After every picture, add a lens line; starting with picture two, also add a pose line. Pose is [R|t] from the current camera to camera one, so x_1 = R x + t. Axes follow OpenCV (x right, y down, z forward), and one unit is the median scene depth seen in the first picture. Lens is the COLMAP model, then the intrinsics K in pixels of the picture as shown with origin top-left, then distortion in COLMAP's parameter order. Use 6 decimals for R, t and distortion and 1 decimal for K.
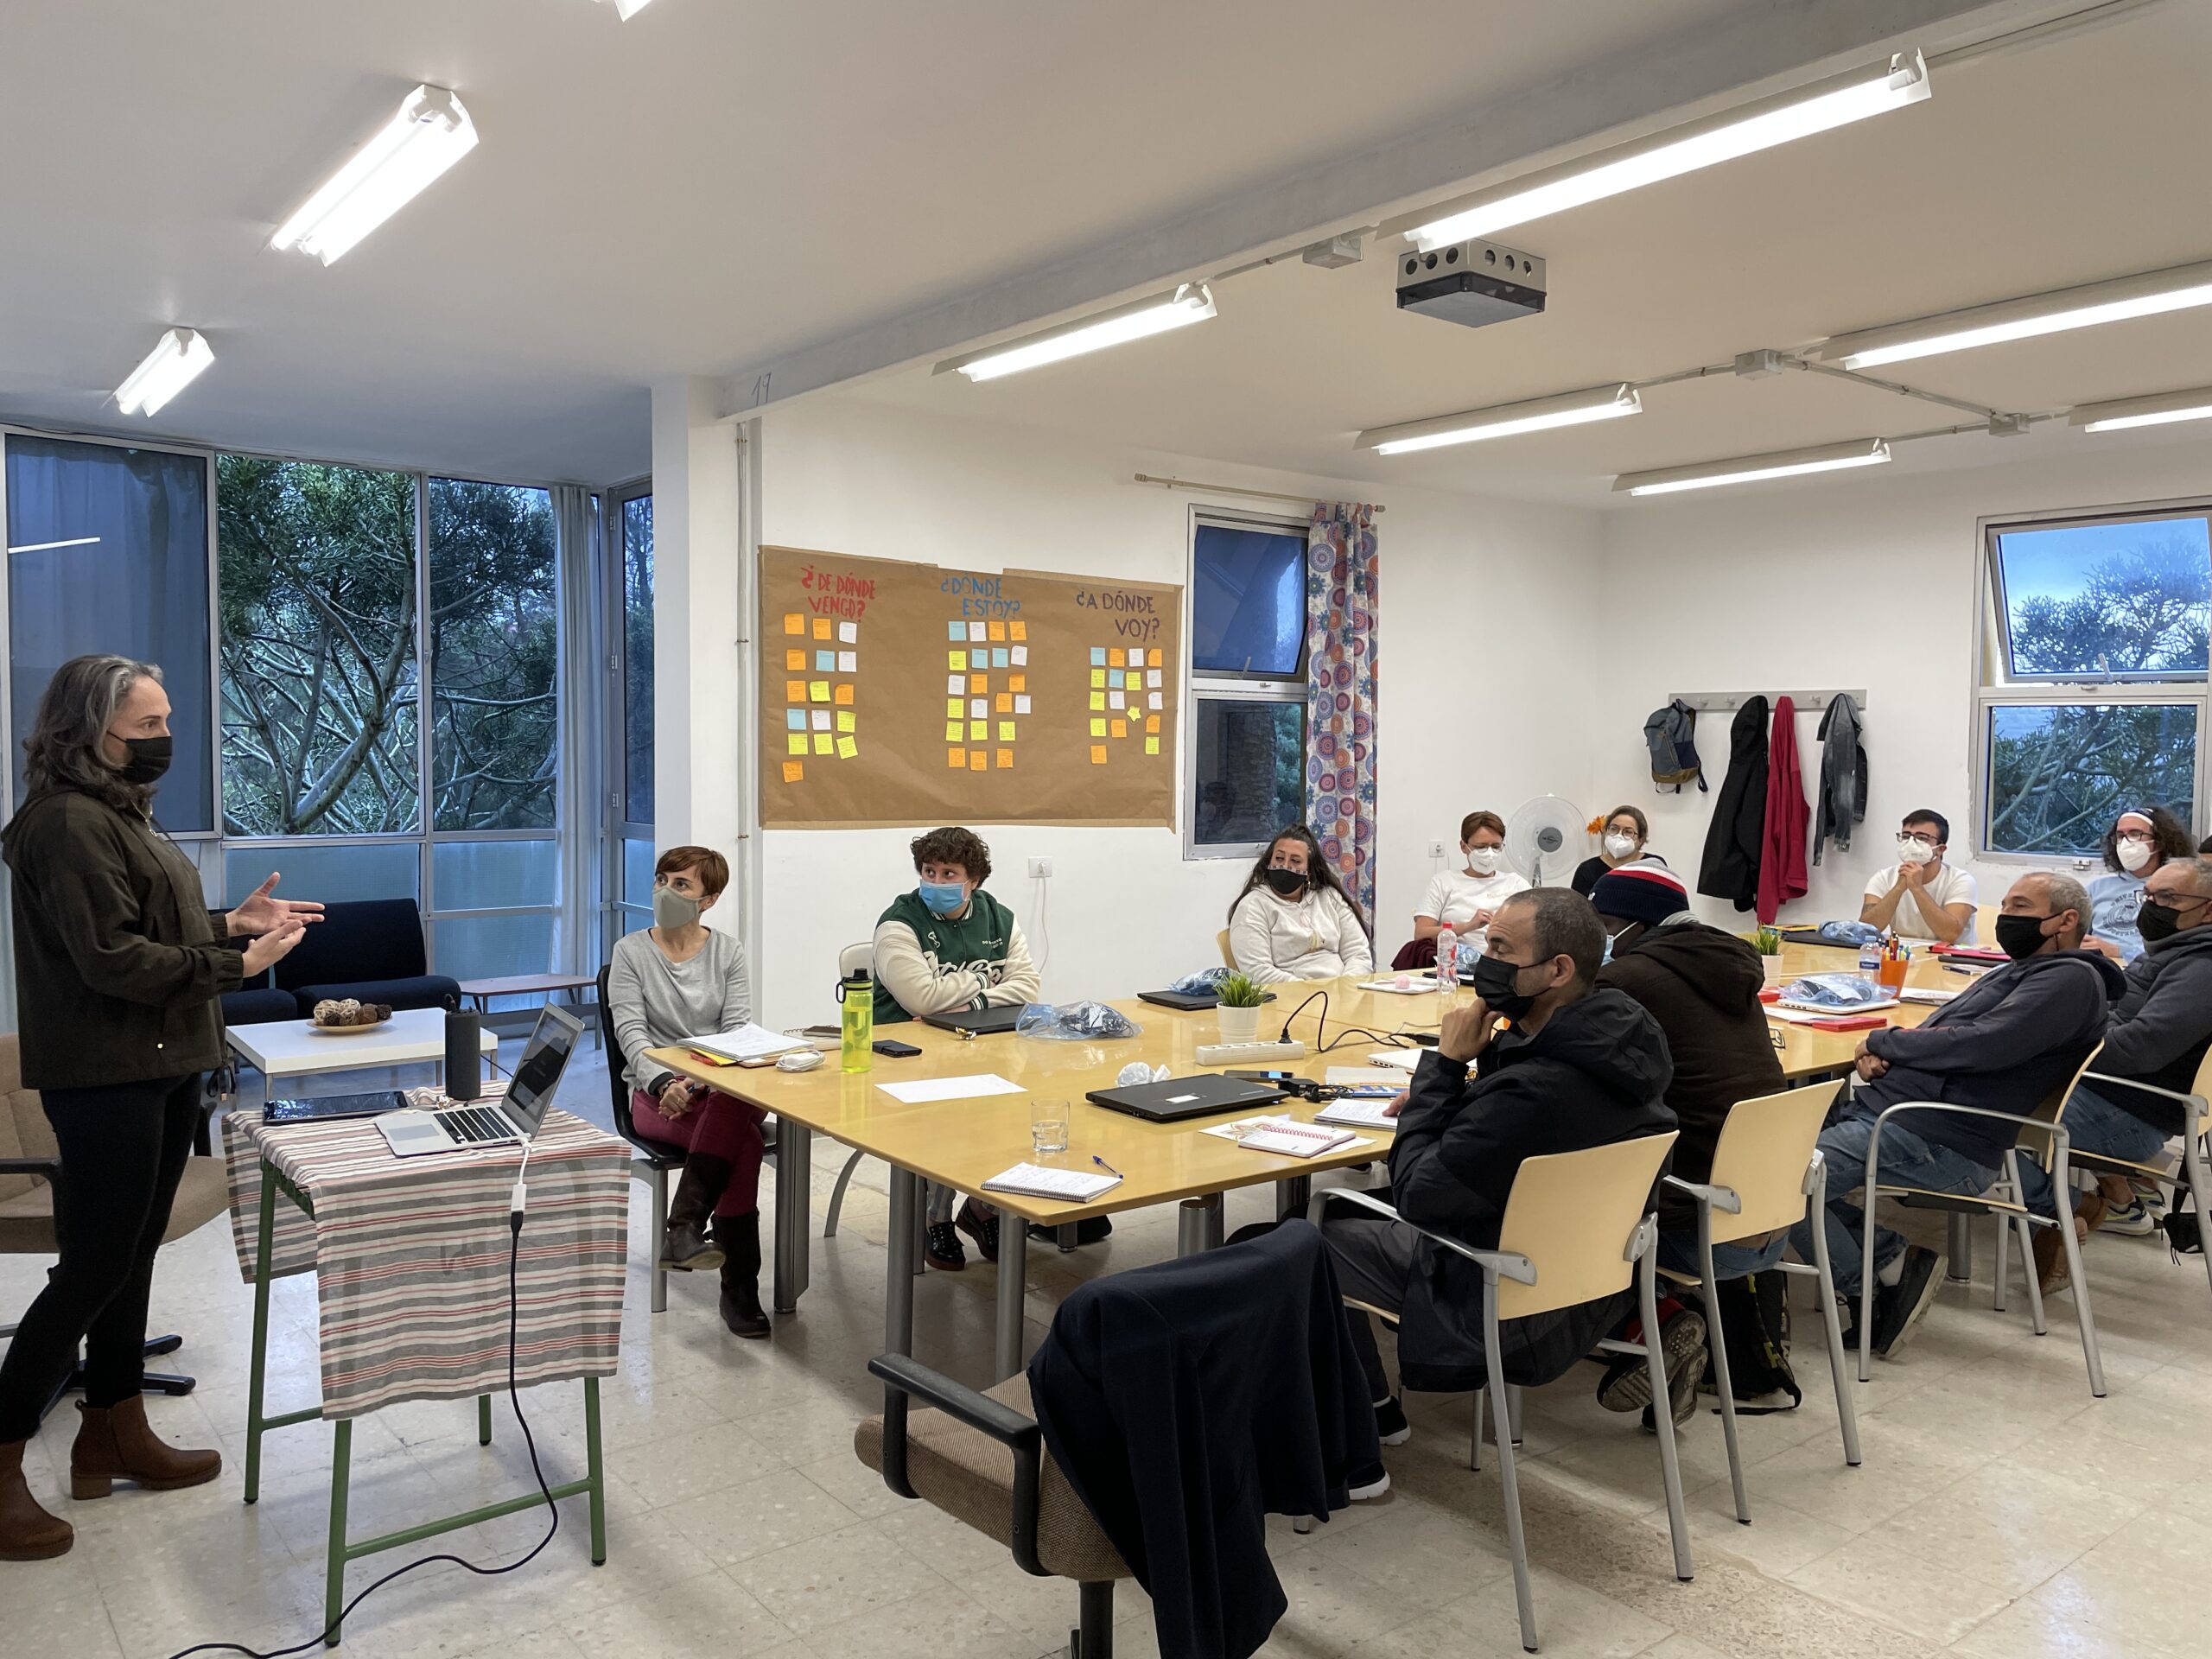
lens RADIAL K [[1674.9, 0, 1111.7], [0, 1674.9, 841.8], [0, 0, 1]] dist [0.043244, -0.061184]
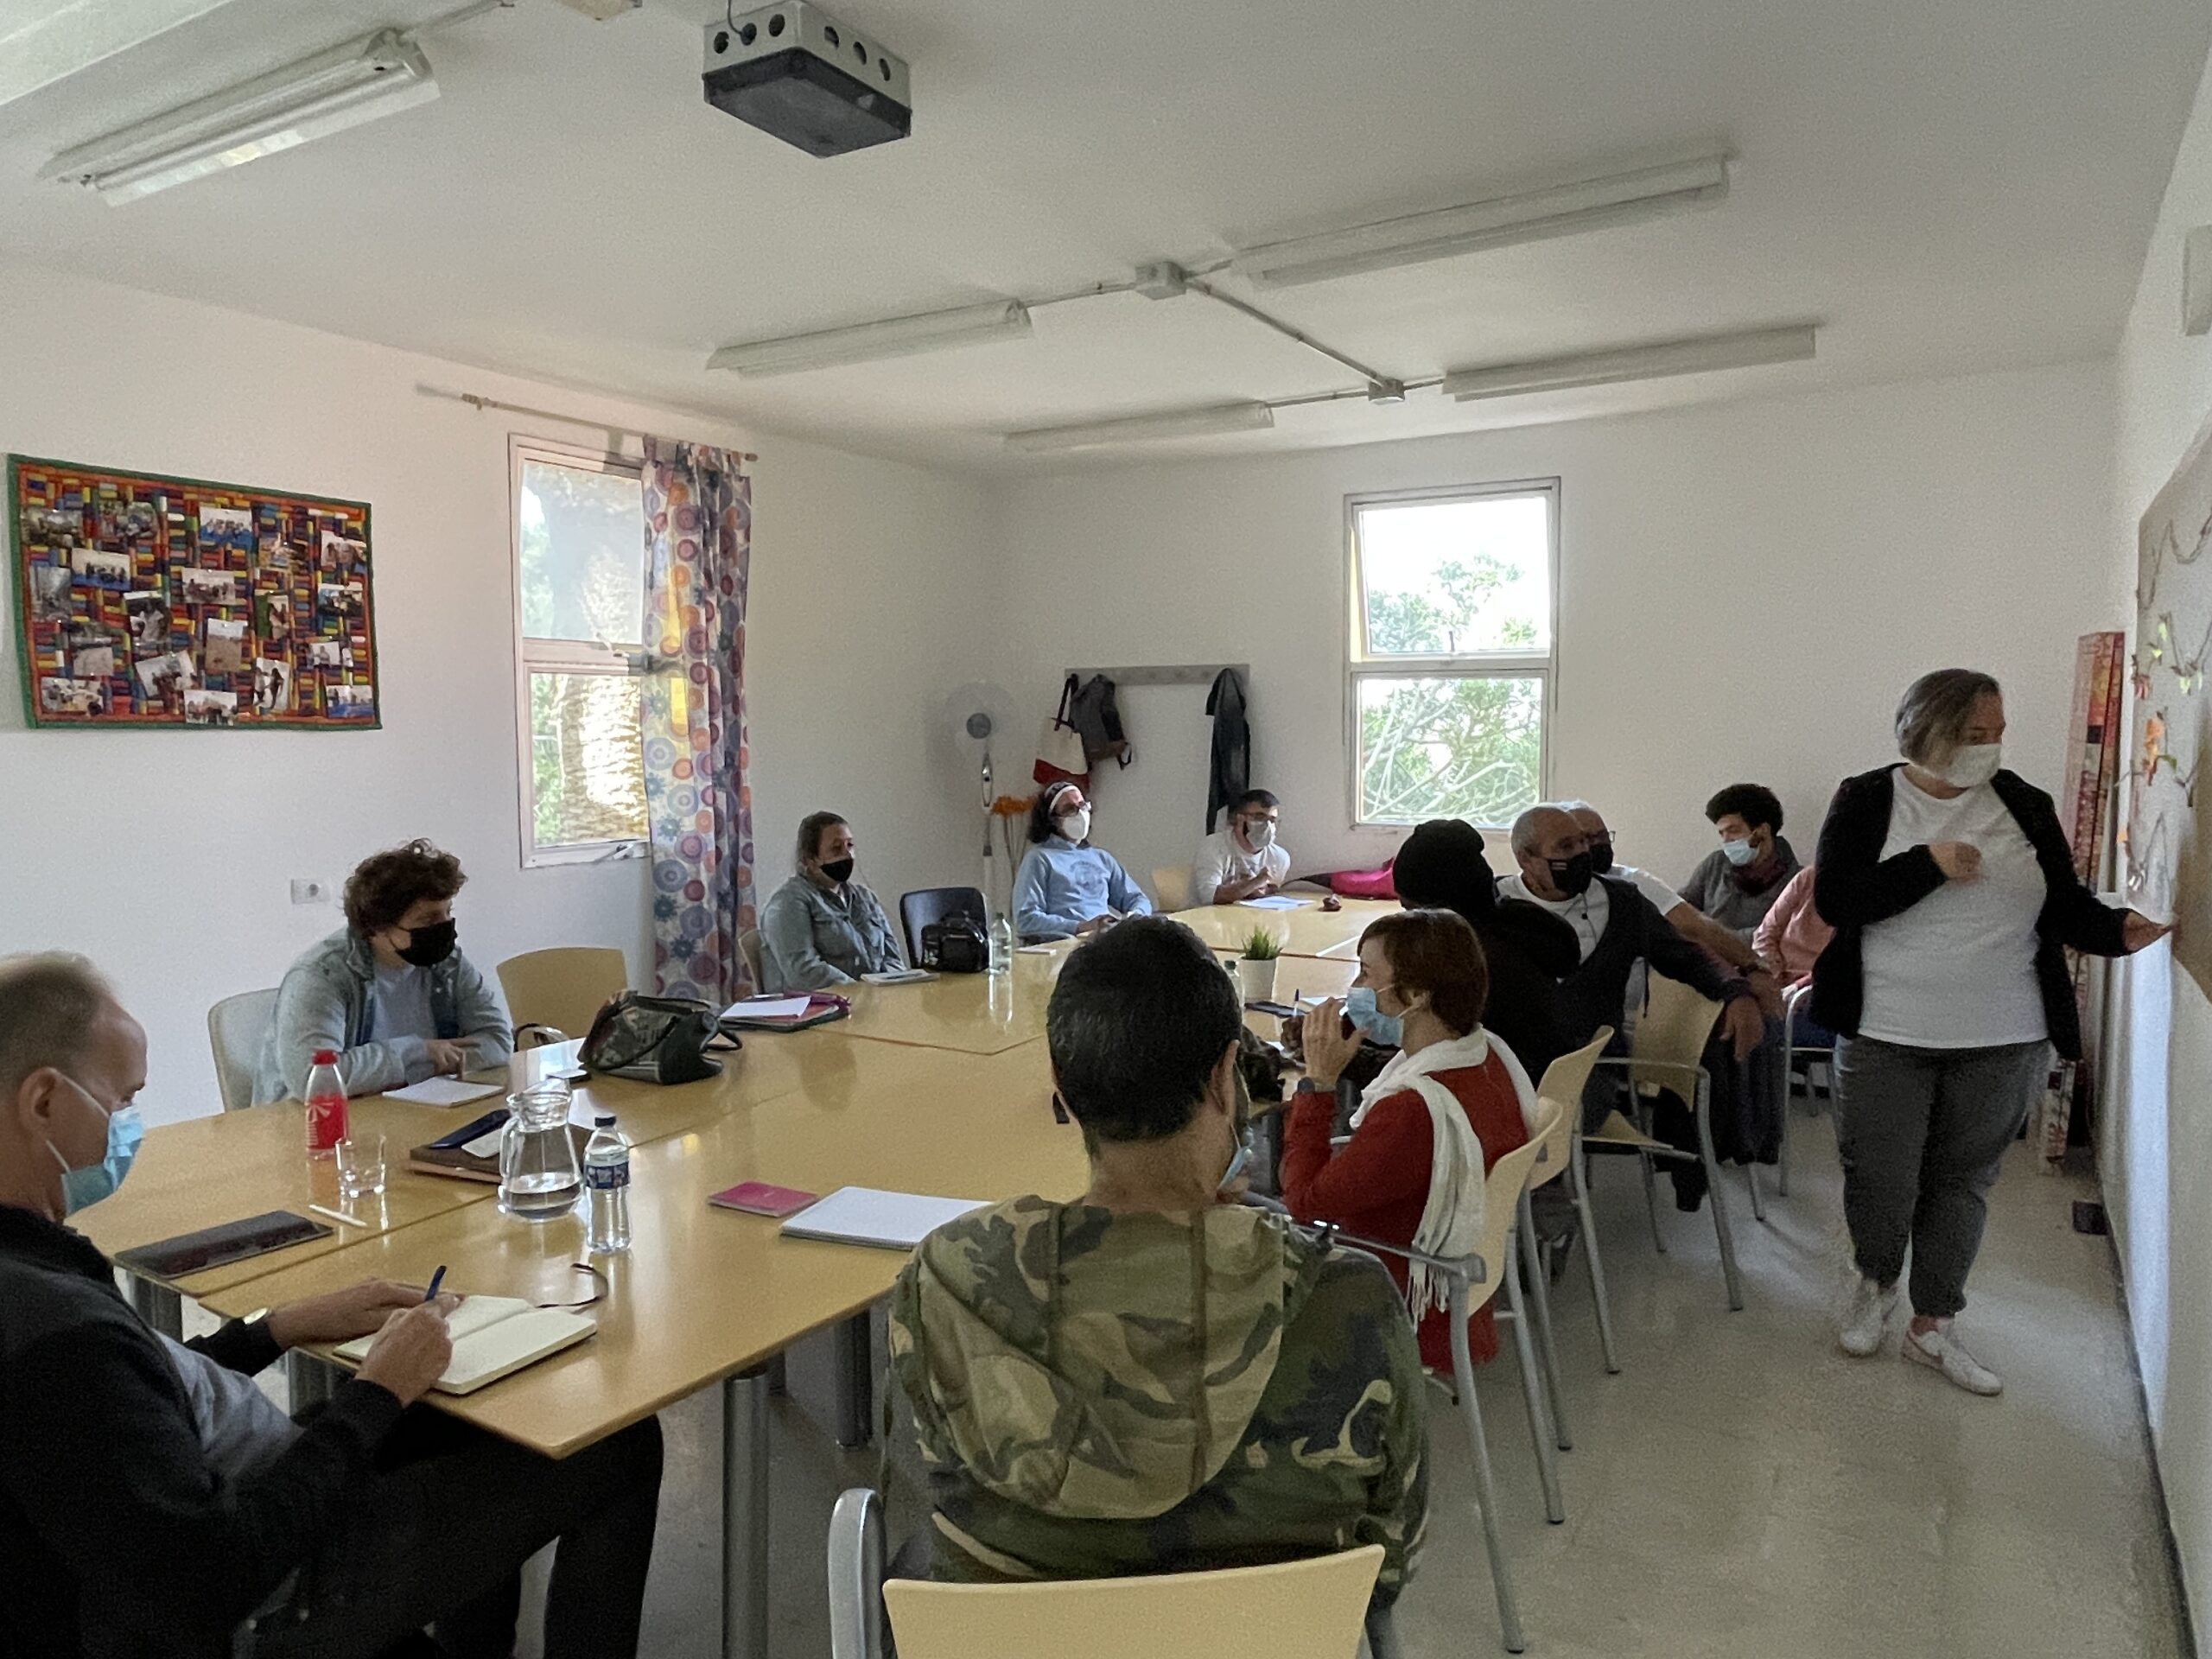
lens RADIAL K [[1493.9, 0, 1117.5], [0, 1493.9, 821.0], [0, 0, 1]] dist [-0.044295, 0.014536]
pose [[0.934342, -0.033413, 0.354808, 0.067892], [0.030120, 0.999437, 0.014800, -0.014805], [-0.355102, -0.003141, 0.934822, 0.241367]]
